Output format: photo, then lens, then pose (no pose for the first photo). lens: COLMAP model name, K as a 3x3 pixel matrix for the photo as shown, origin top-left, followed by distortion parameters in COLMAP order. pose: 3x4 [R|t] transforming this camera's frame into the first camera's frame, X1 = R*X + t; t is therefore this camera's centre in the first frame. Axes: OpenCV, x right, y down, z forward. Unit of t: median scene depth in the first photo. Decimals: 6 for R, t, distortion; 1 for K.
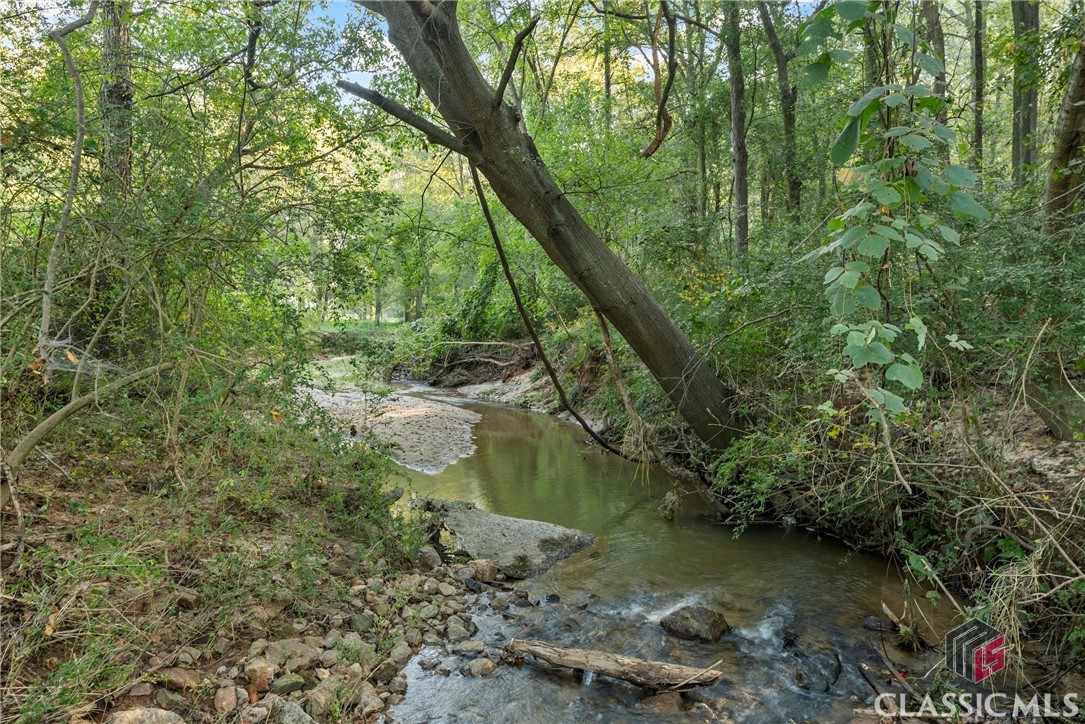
lens RADIAL K [[702.3, 0, 547.7], [0, 702.3, 361.5], [0, 0, 1]] dist [-0.001760, 0.002623]
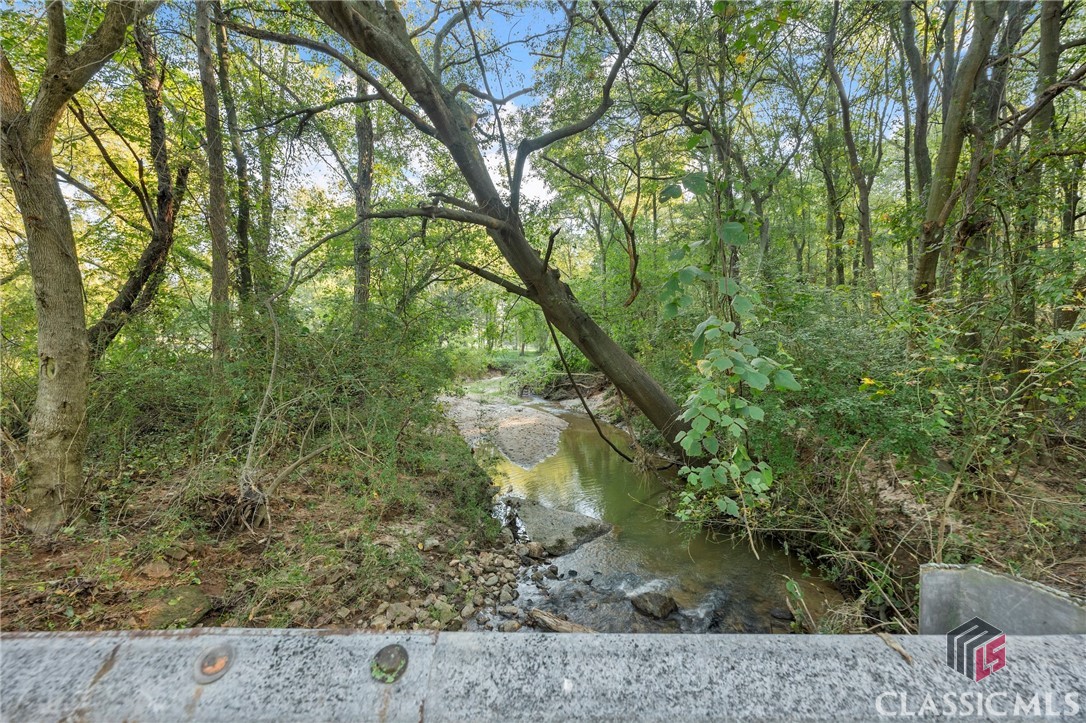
lens RADIAL K [[432.4, 0, 546.1], [0, 432.4, 360.5], [0, 0, 1]] dist [-0.000889, -0.000183]
pose [[0.983644, -0.003465, -0.180091, 0.133973], [-0.003253, 0.999310, -0.036998, -0.123681], [0.180095, 0.036978, 0.982954, -0.019573]]
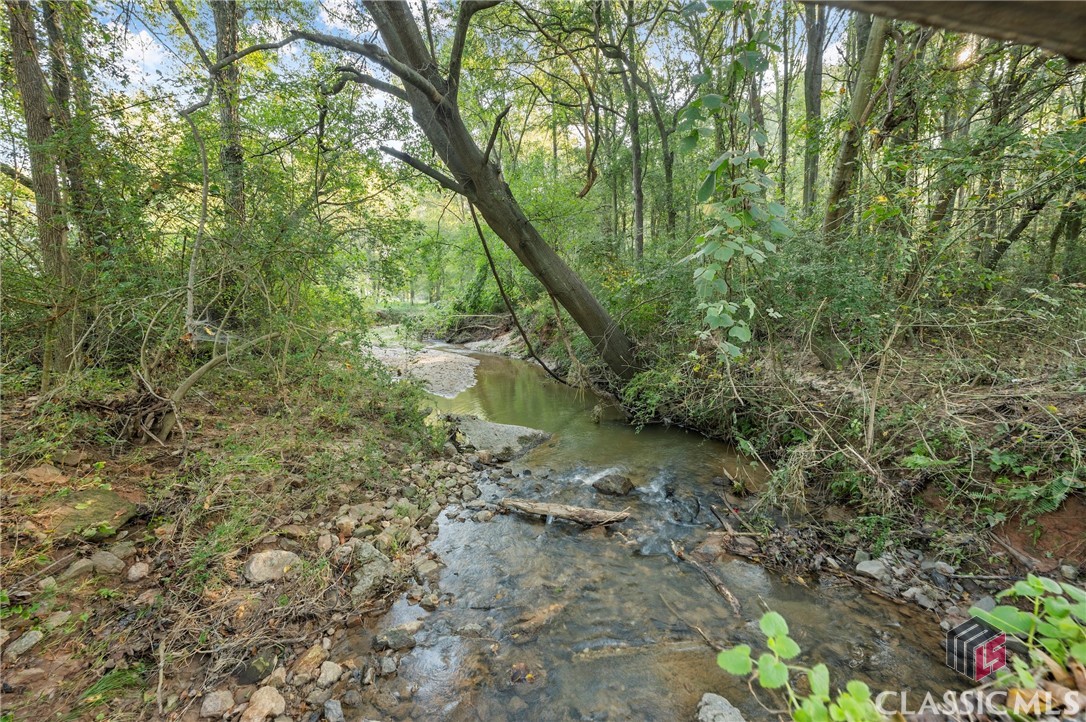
lens RADIAL K [[434.4, 0, 544.0], [0, 434.4, 354.9], [0, 0, 1]] dist [-0.000234, -0.000057]
pose [[0.998373, -0.019179, 0.053693, -0.002062], [0.015610, 0.997690, 0.066121, -0.002533], [-0.054837, -0.065175, 0.996366, 0.007080]]
